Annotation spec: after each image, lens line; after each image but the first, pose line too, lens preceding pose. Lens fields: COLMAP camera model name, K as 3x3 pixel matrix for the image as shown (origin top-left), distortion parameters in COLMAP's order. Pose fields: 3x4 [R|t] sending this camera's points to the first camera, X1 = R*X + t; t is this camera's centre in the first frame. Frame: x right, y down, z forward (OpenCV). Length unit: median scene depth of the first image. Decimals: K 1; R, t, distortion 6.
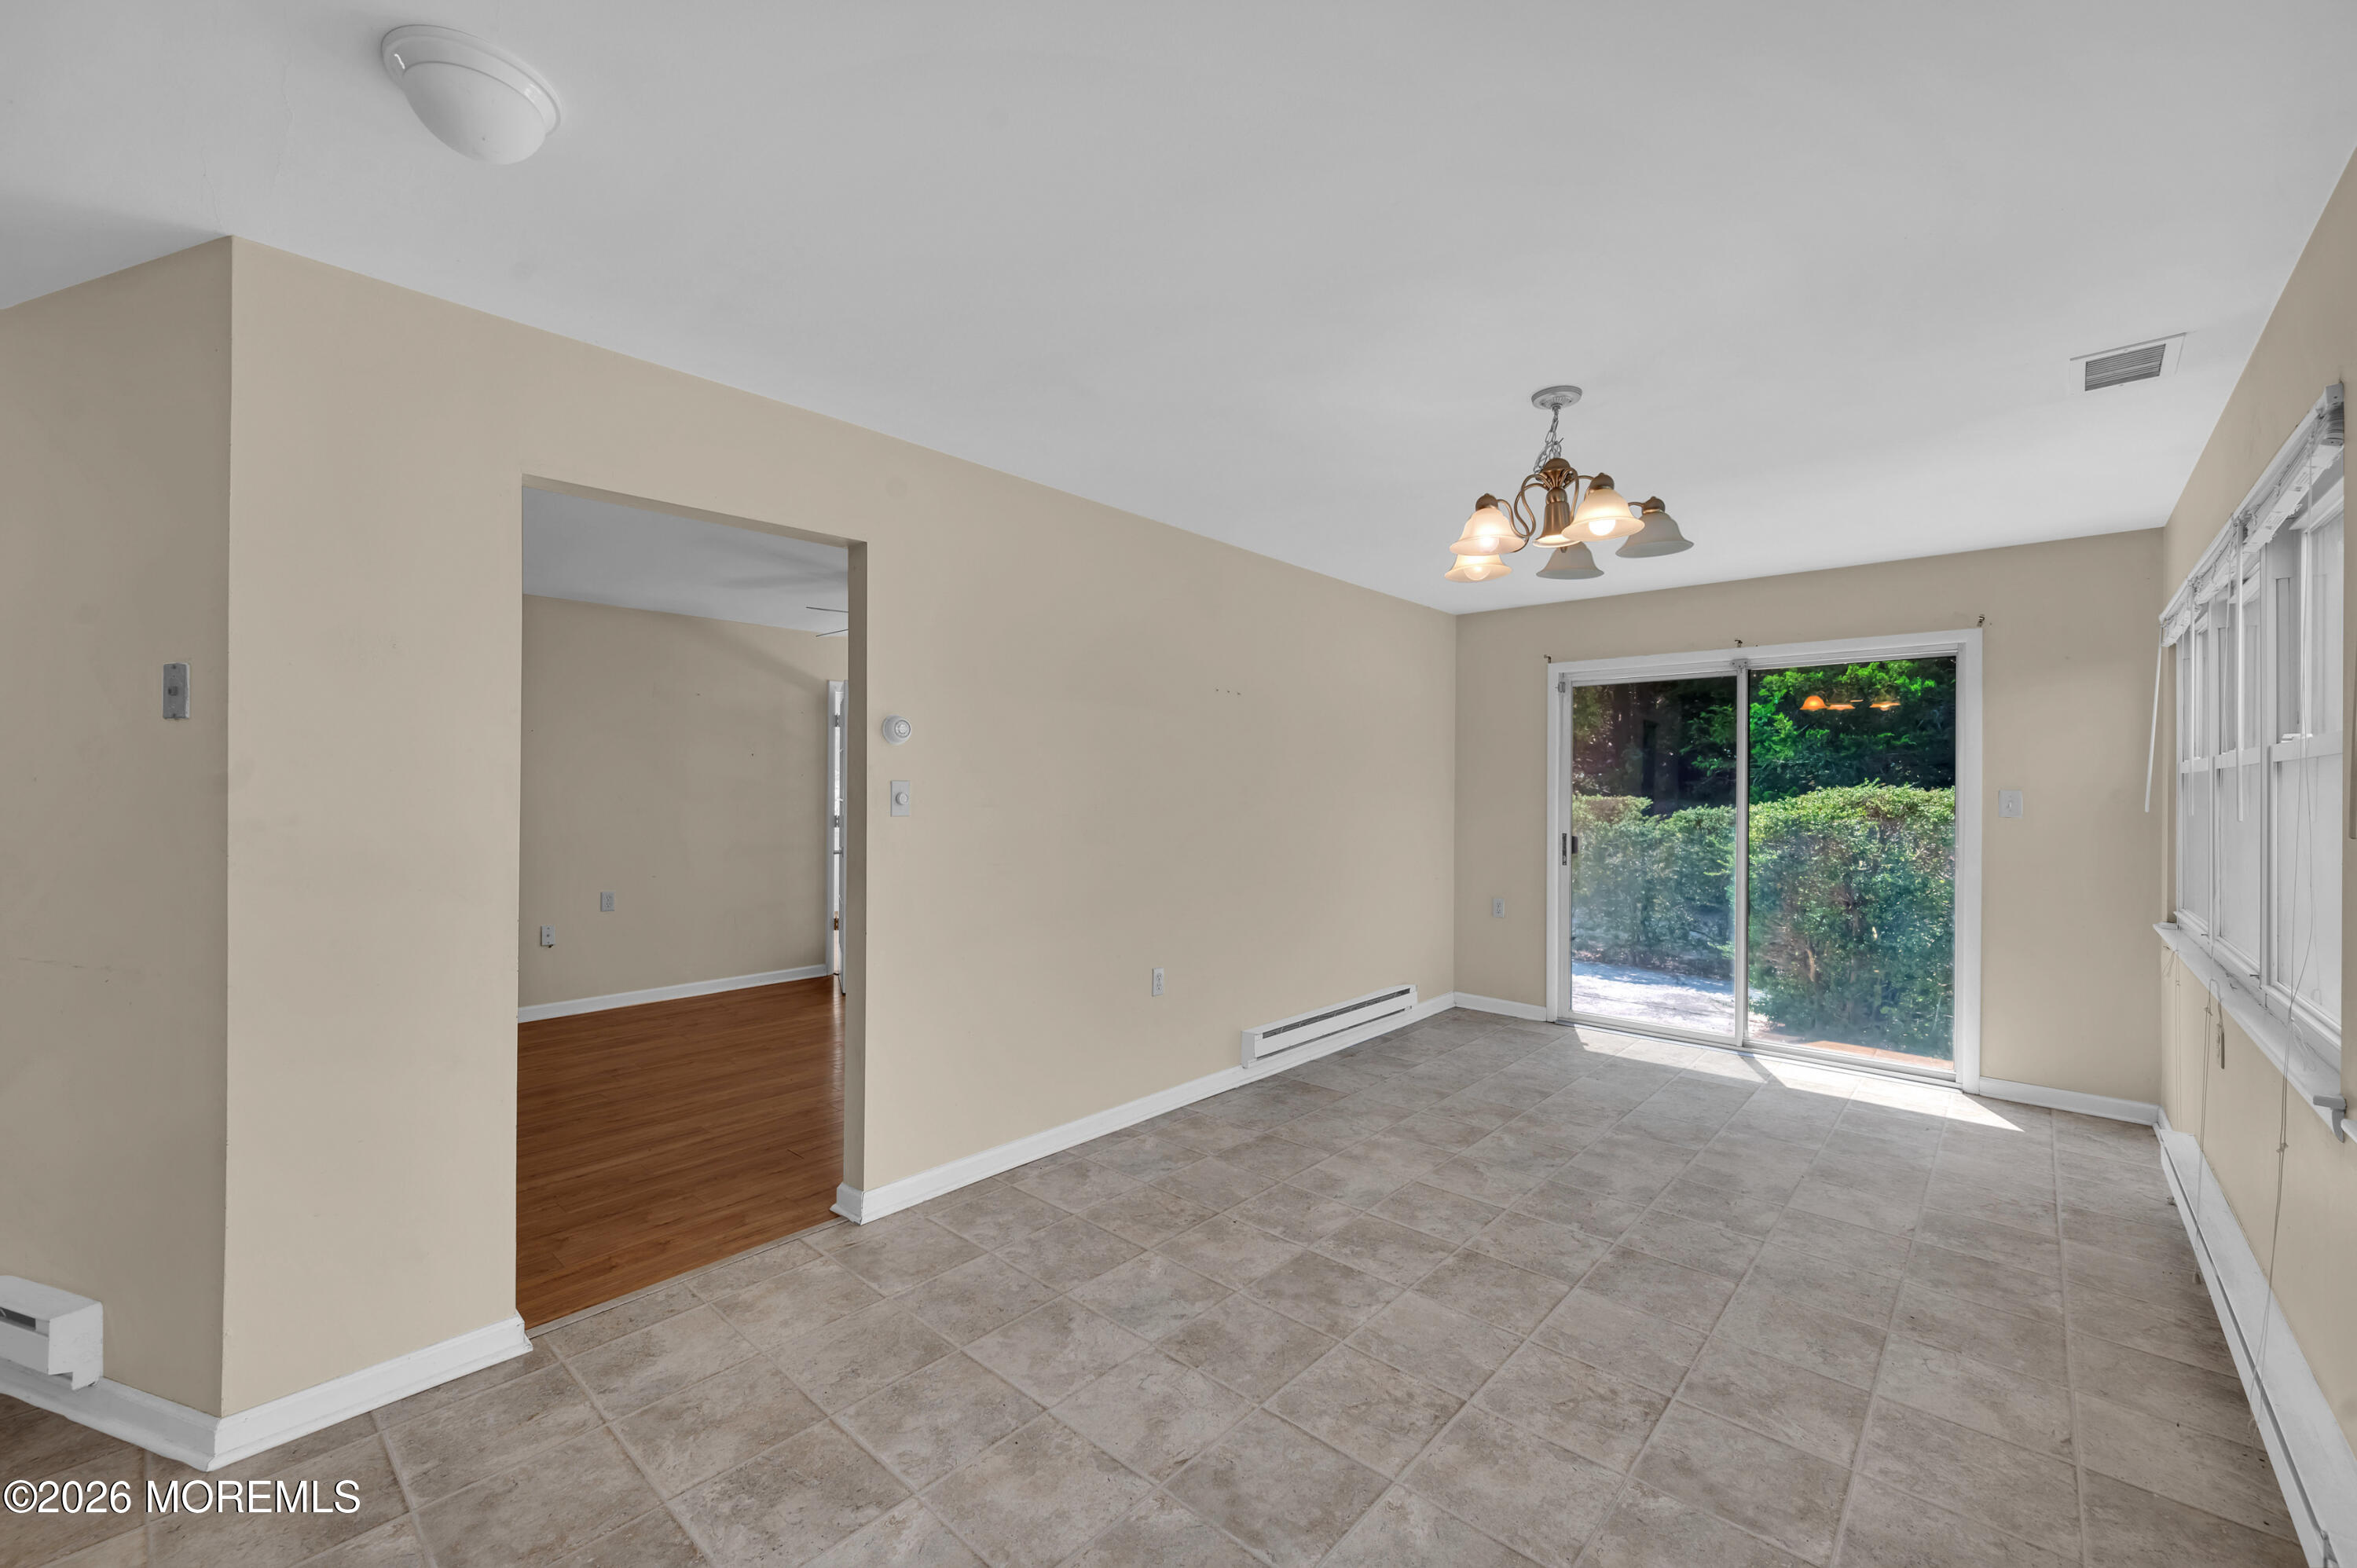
lens RADIAL K [[936.5, 0, 1189.4], [0, 936.5, 789.8], [0, 0, 1]] dist [-0.000213, -0.000012]
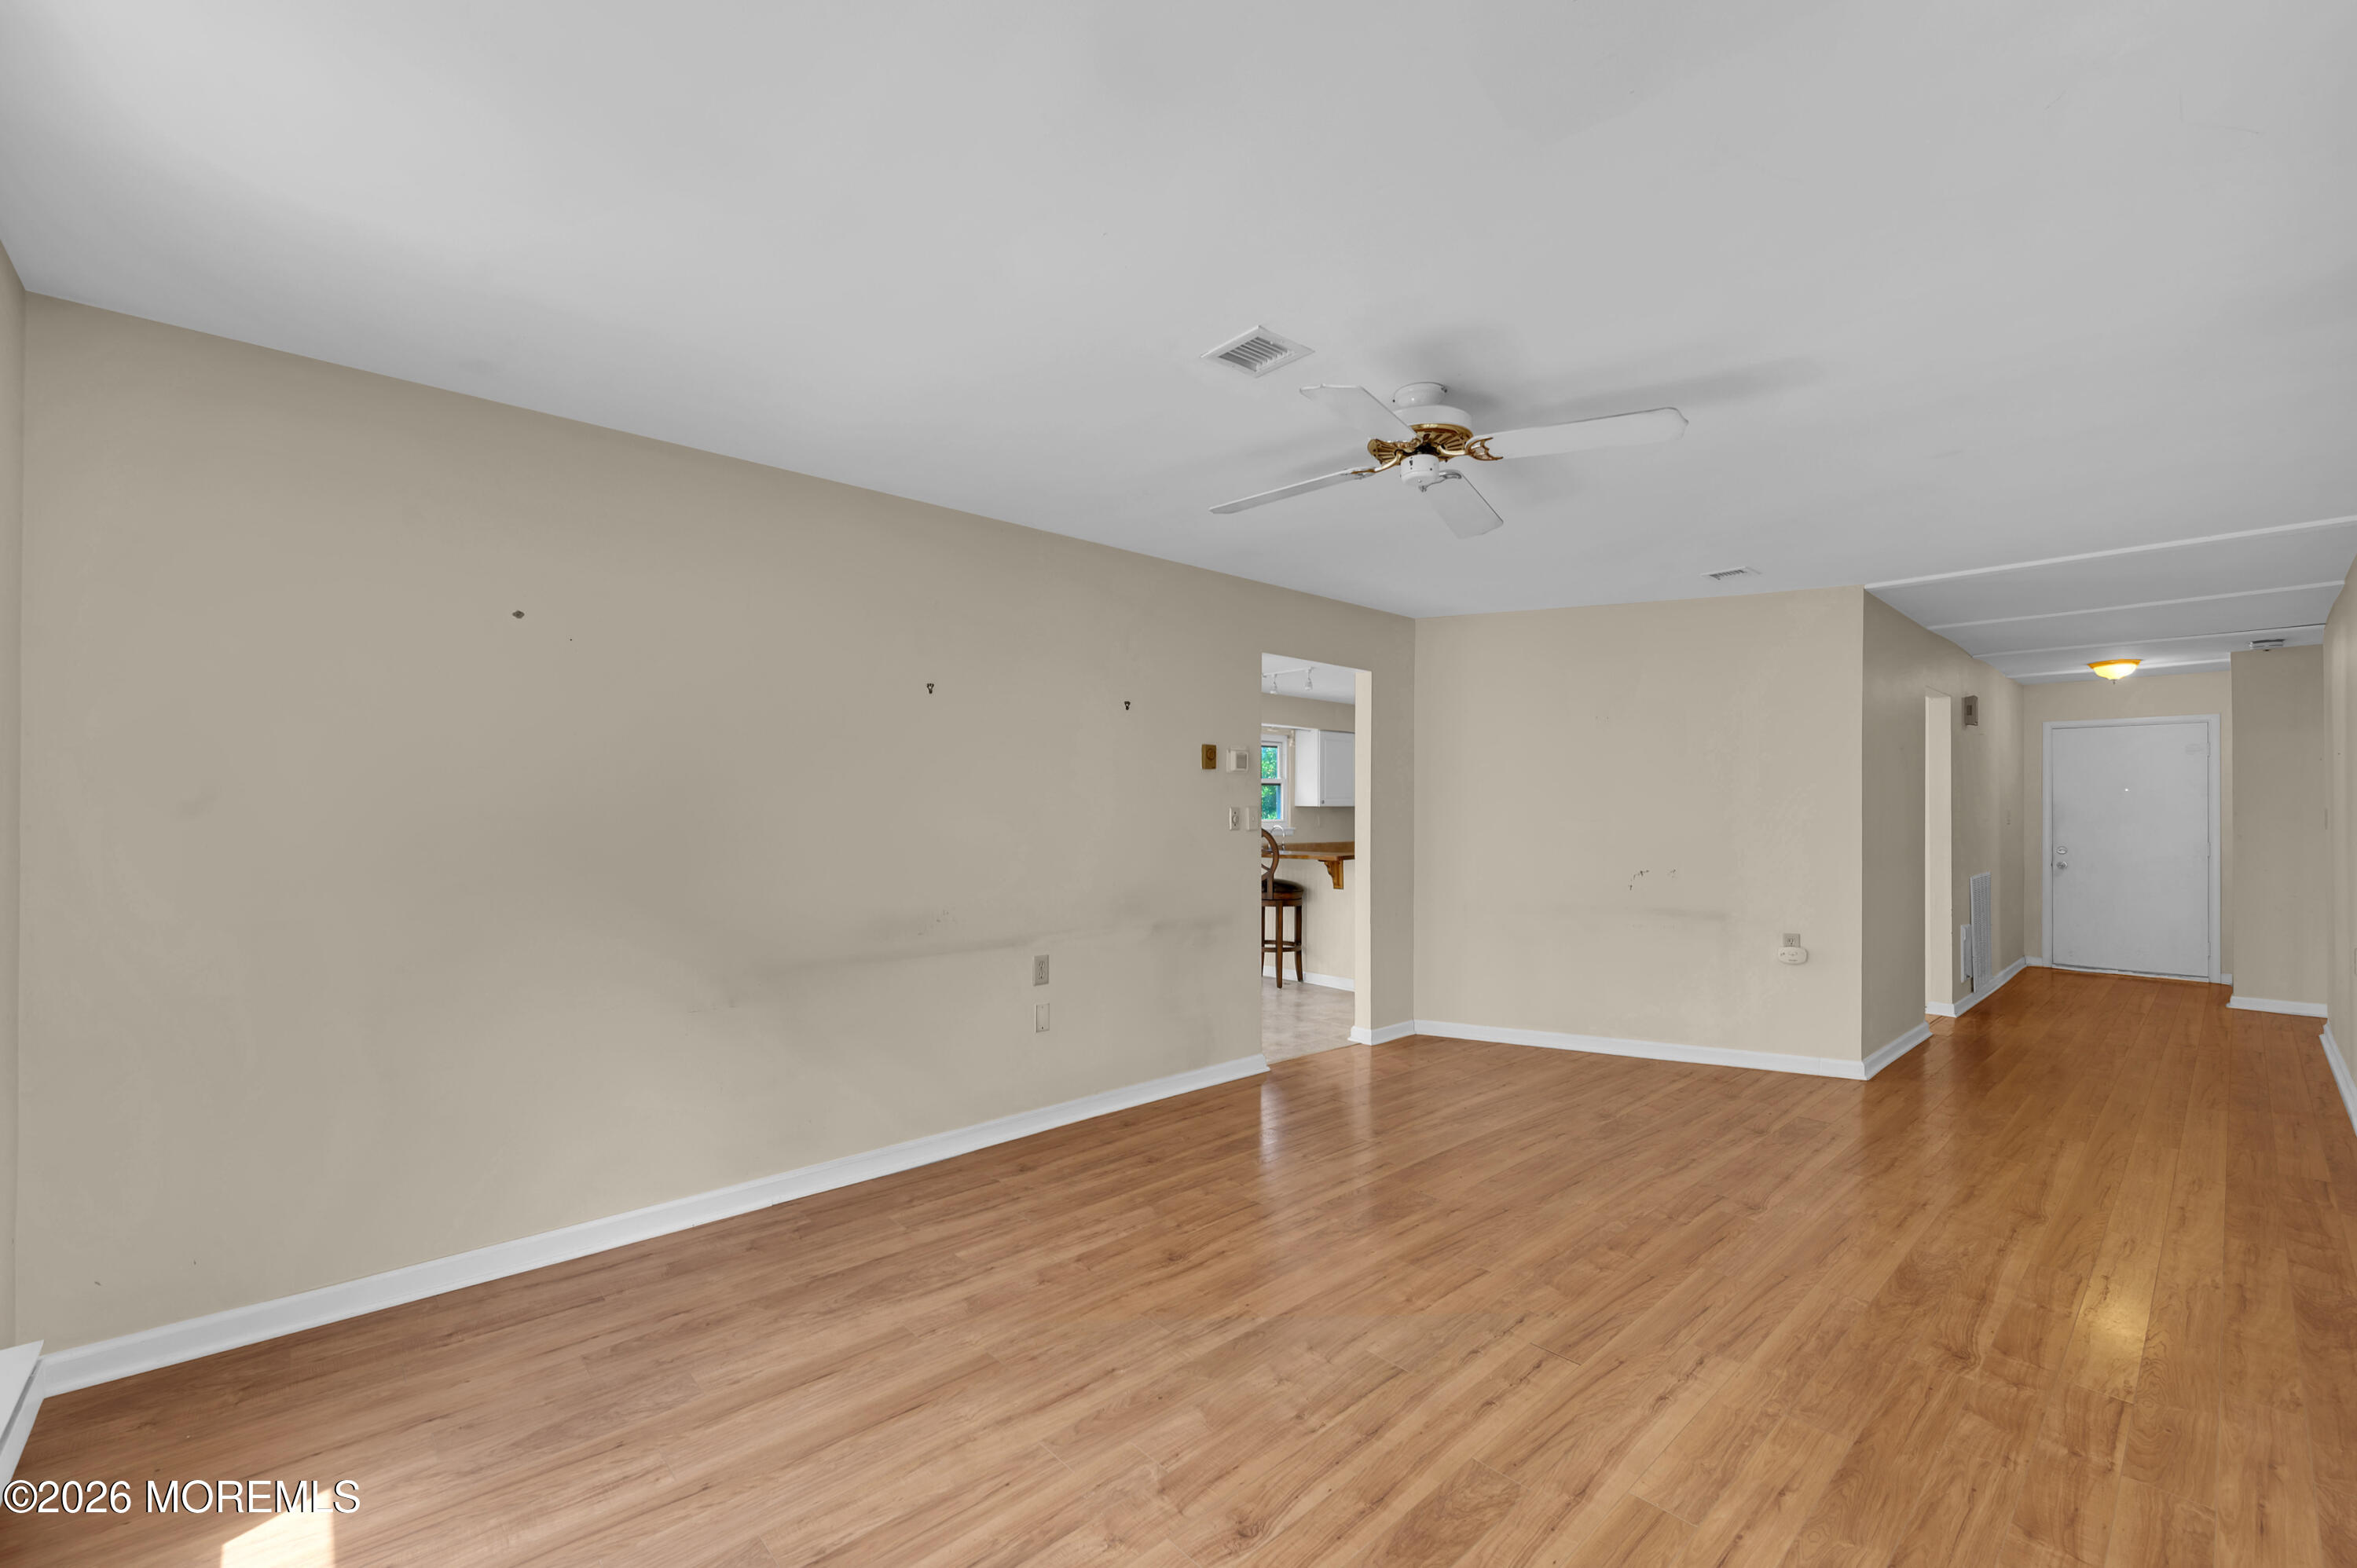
lens RADIAL K [[972.9, 0, 1178.5], [0, 972.9, 784.0], [0, 0, 1]] dist [0.000178, -0.000009]
pose [[-0.995083, -0.005162, 0.098910, -0.381573], [-0.007644, 0.999665, -0.024735, 0.003390], [-0.098749, -0.025369, -0.994789, 2.621058]]
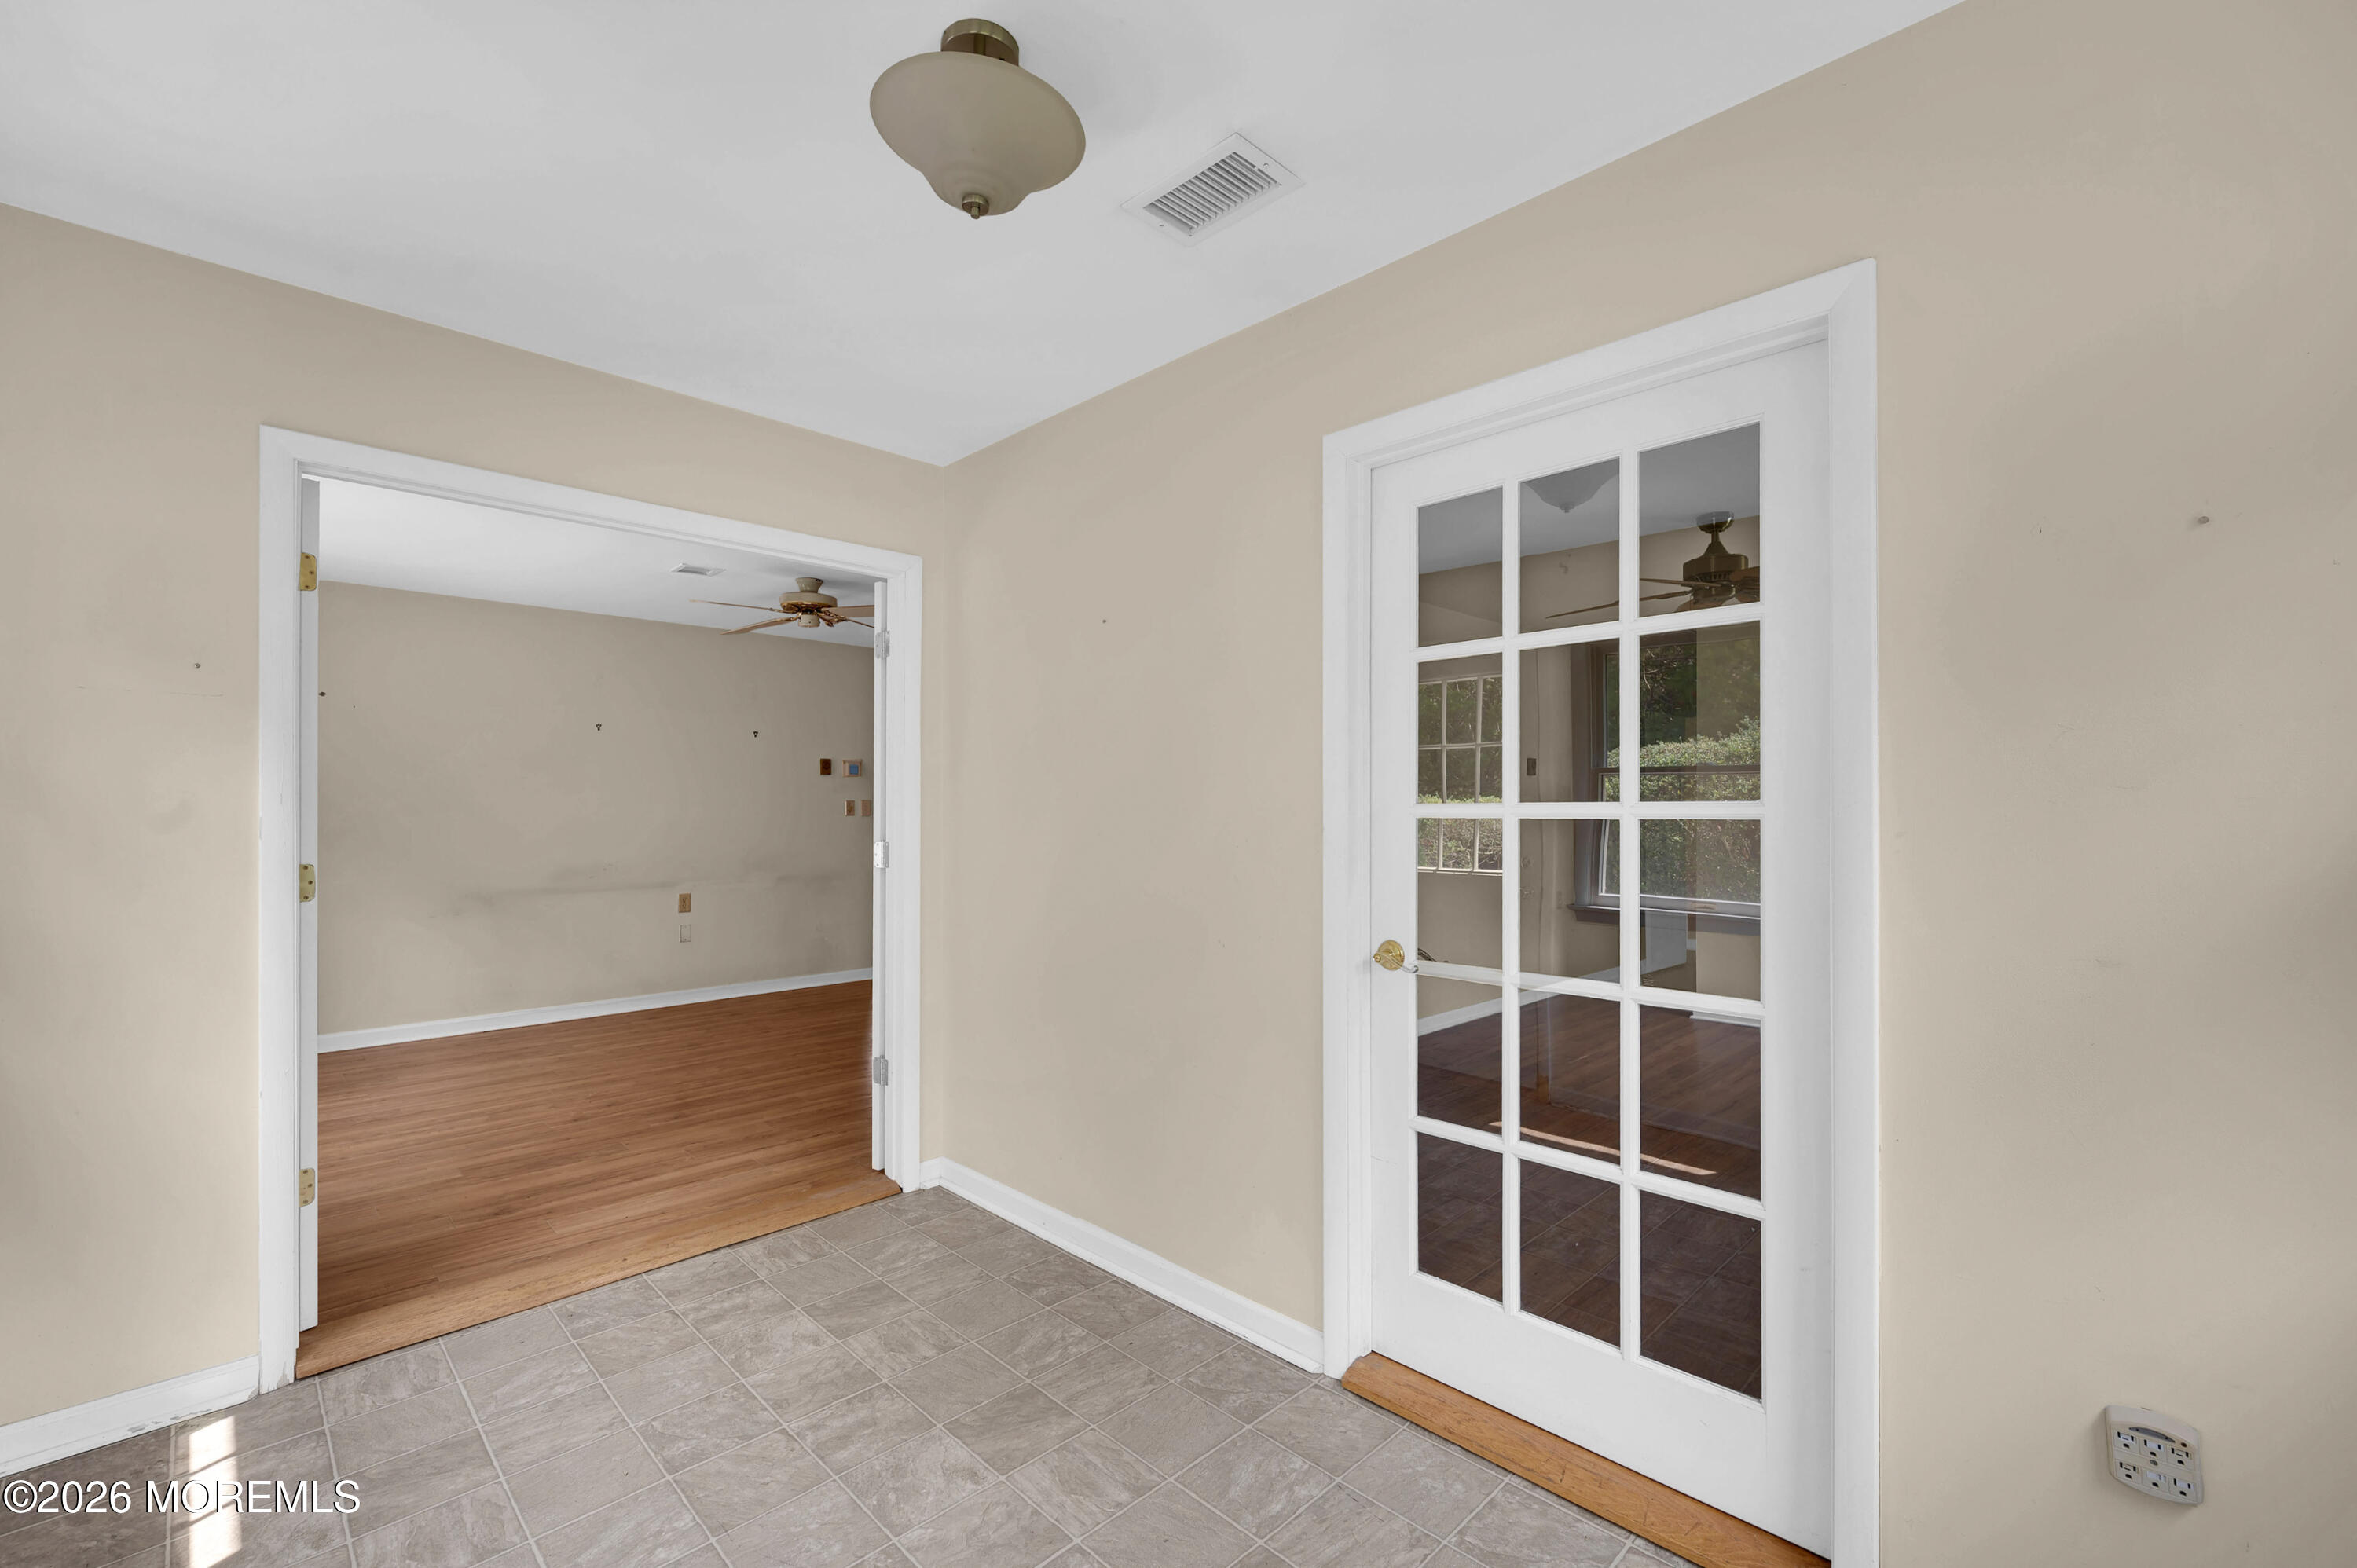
lens RADIAL K [[999.1, 0, 1164.7], [0, 999.1, 769.0], [0, 0, 1]] dist [-0.000453, -0.000074]
pose [[-0.997431, -0.002005, 0.071600, -1.254744], [-0.004740, 0.999264, -0.038054, 0.014240], [-0.071471, -0.038296, -0.996707, 3.399936]]
